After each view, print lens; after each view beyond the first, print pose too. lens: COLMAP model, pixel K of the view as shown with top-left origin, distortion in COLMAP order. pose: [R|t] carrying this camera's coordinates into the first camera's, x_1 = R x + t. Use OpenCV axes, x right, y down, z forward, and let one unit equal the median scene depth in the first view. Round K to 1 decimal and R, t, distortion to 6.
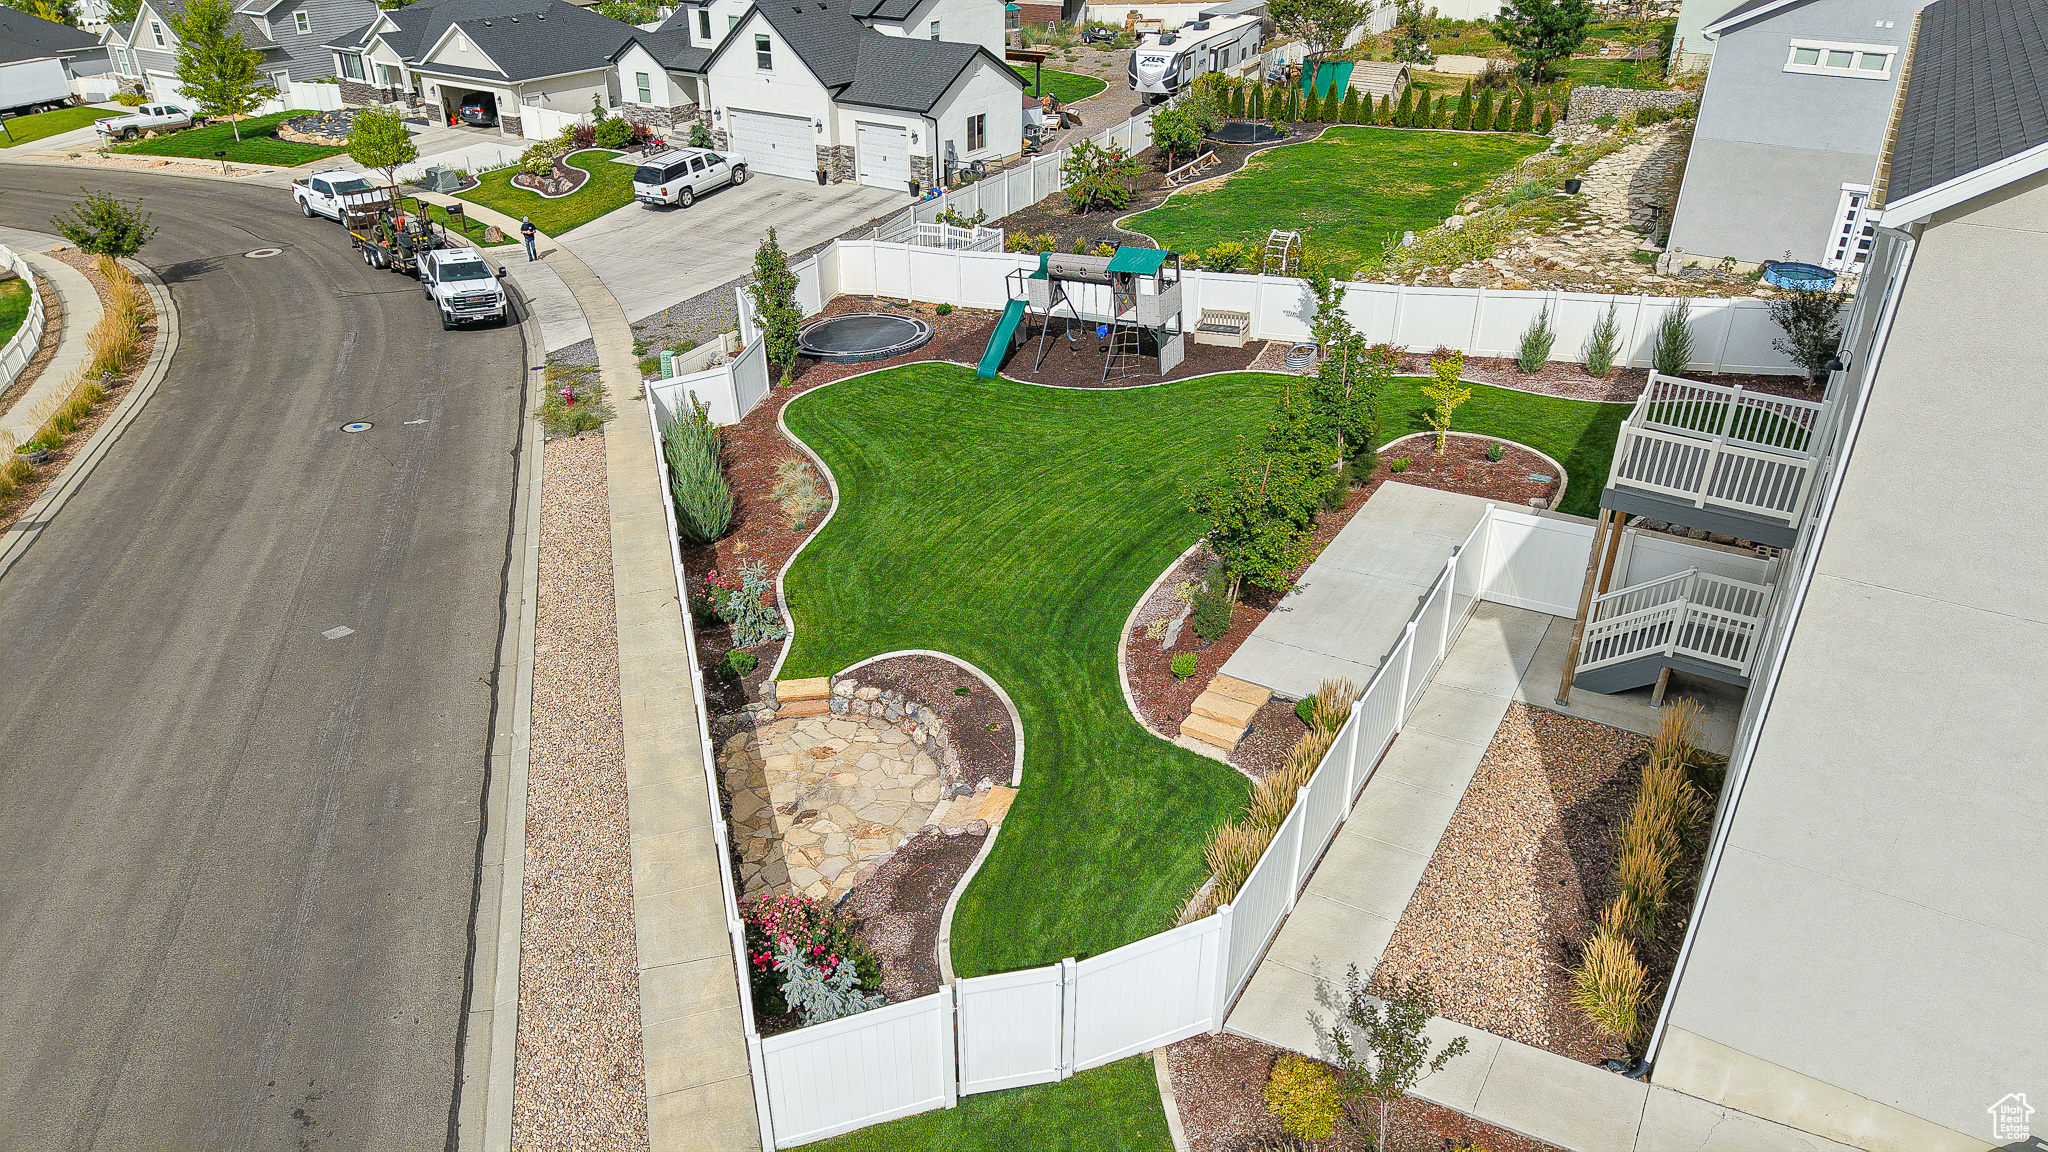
lens RADIAL K [[1370.2, 0, 1008.9], [0, 1370.2, 585.4], [0, 0, 1]] dist [0.040438, -0.046148]
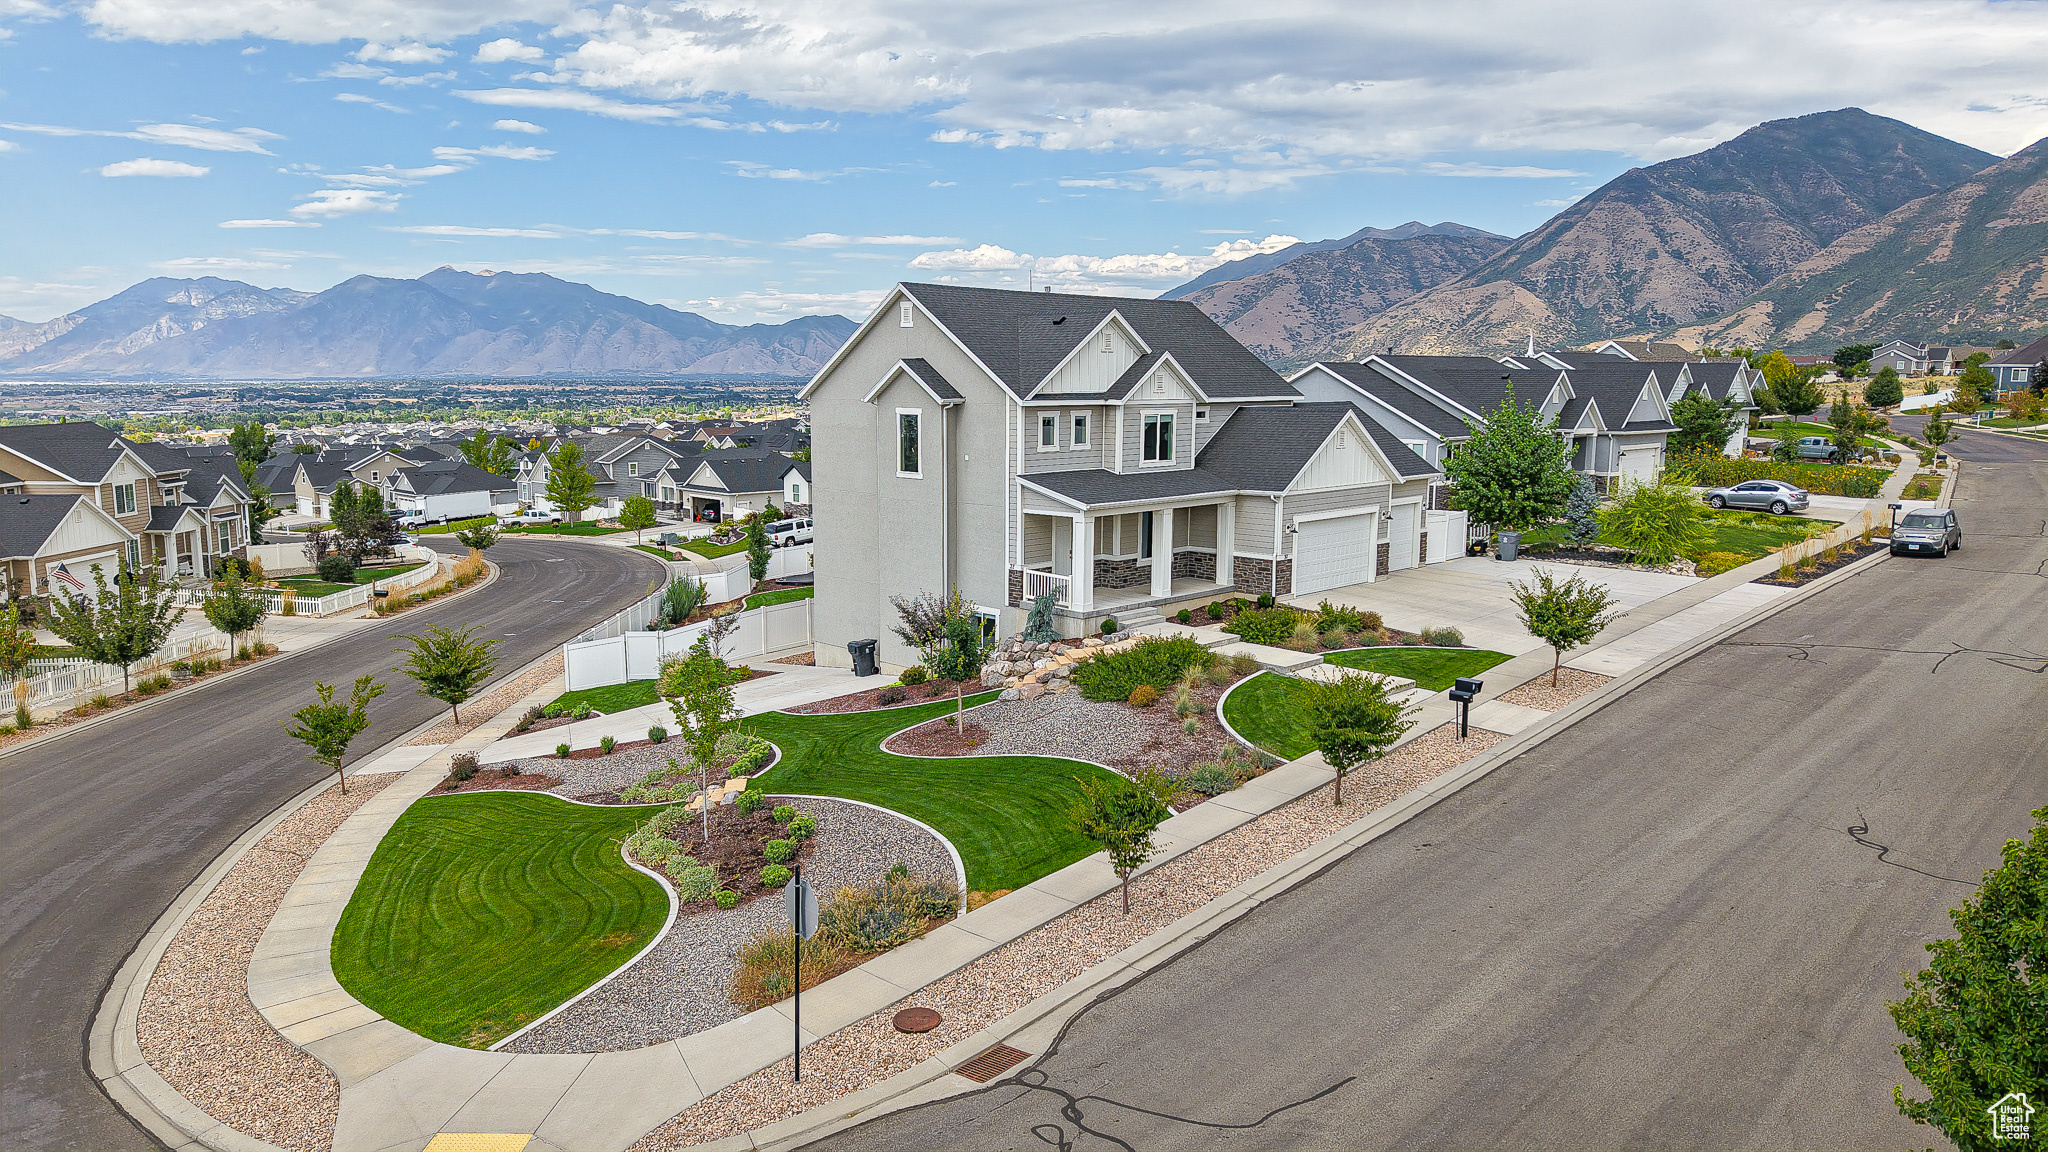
lens RADIAL K [[1370.2, 0, 1018.5], [0, 1370.2, 580.6], [0, 0, 1]] dist [0.040438, -0.046148]
pose [[0.976540, 0.035907, -0.212320, 0.404271], [-0.107672, 0.935312, -0.337044, 0.304105], [0.186483, 0.351998, 0.917236, -0.486899]]
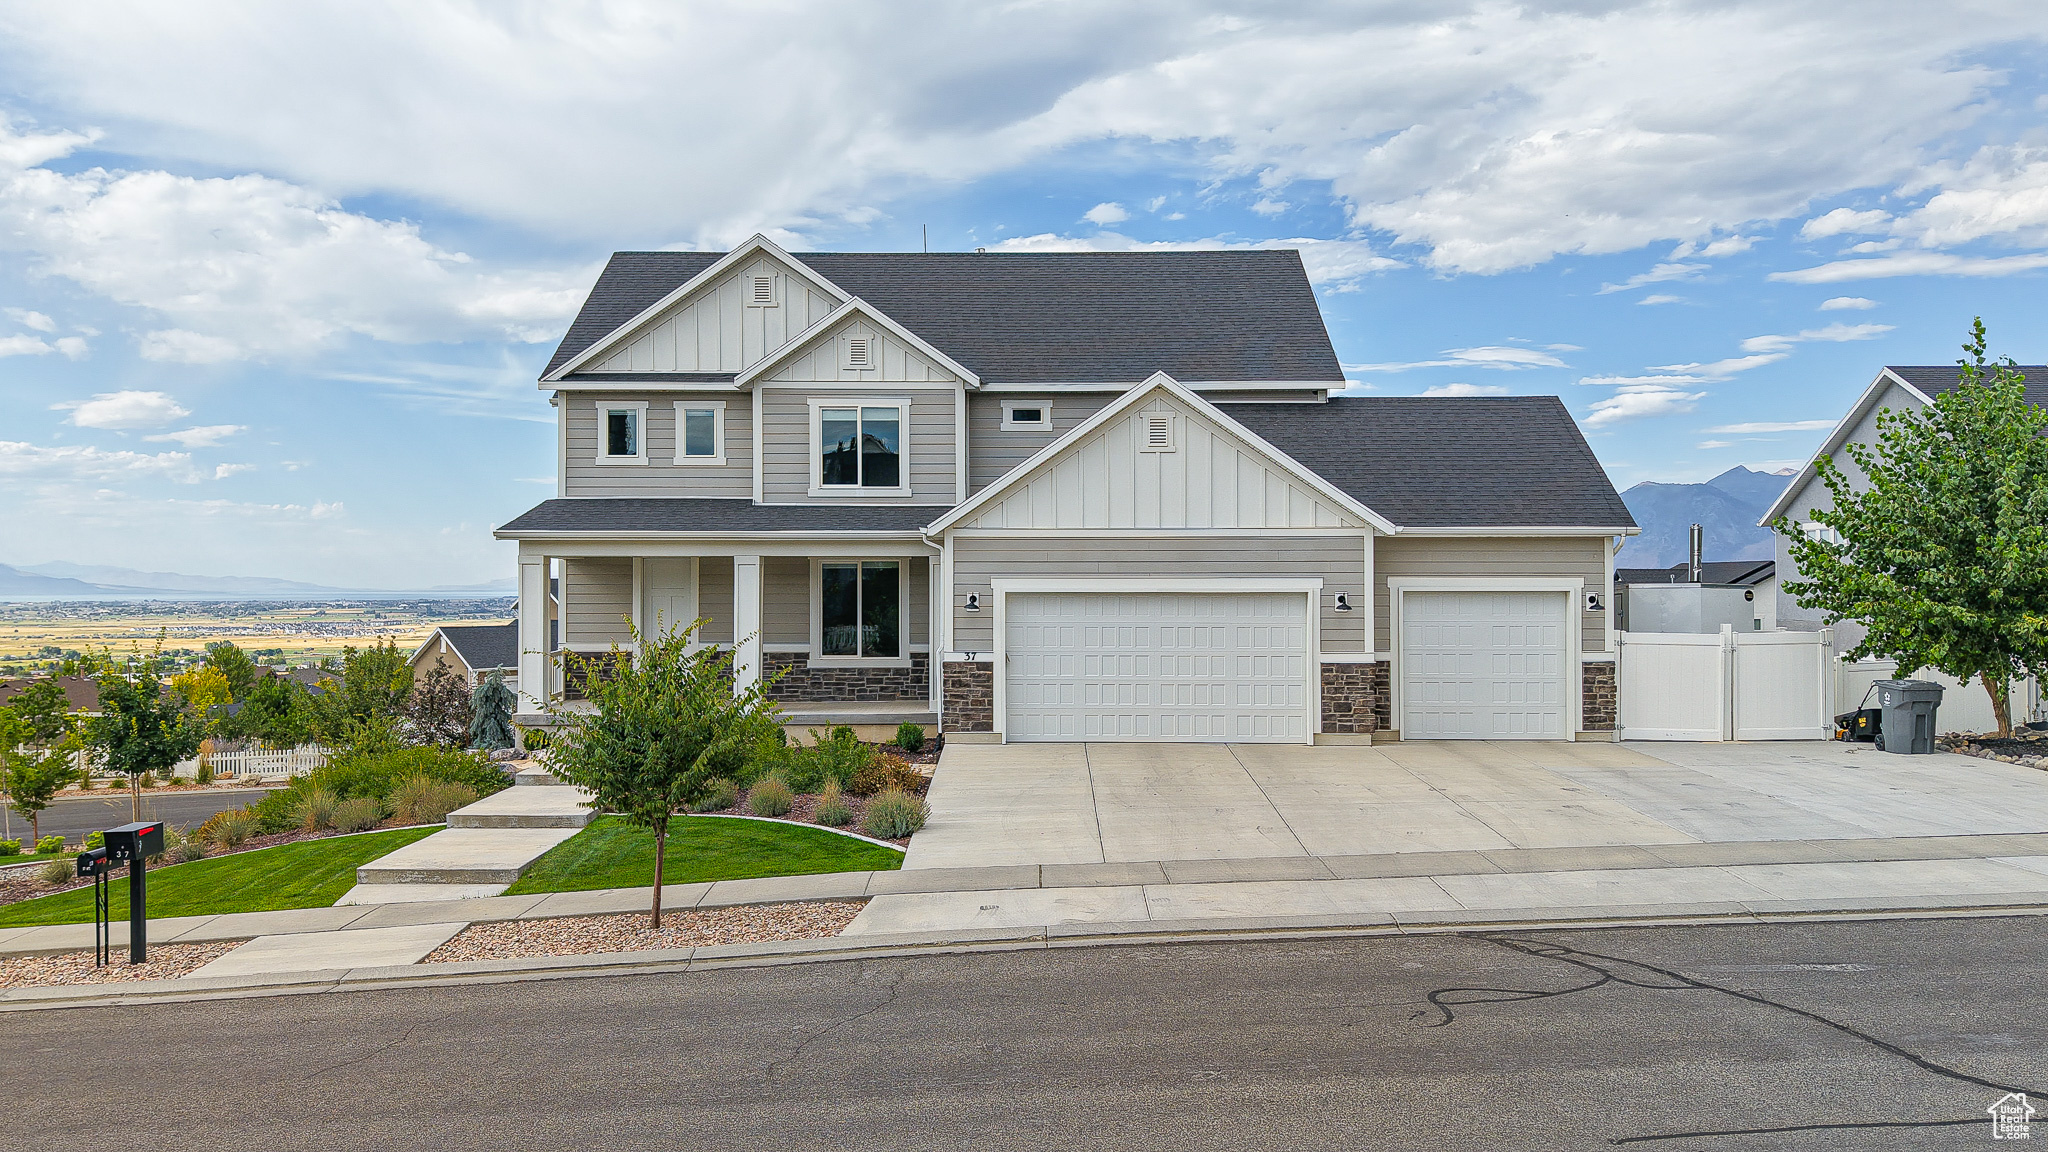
lens RADIAL K [[1551.2, 0, 1028.4], [0, 1551.2, 565.3], [0, 0, 1]] dist [0.055084, -0.084188]
pose [[0.513477, -0.011207, -0.858030, 0.759079], [-0.414488, 0.872291, -0.259438, 0.110501], [0.751359, 0.488858, 0.443257, 0.021404]]
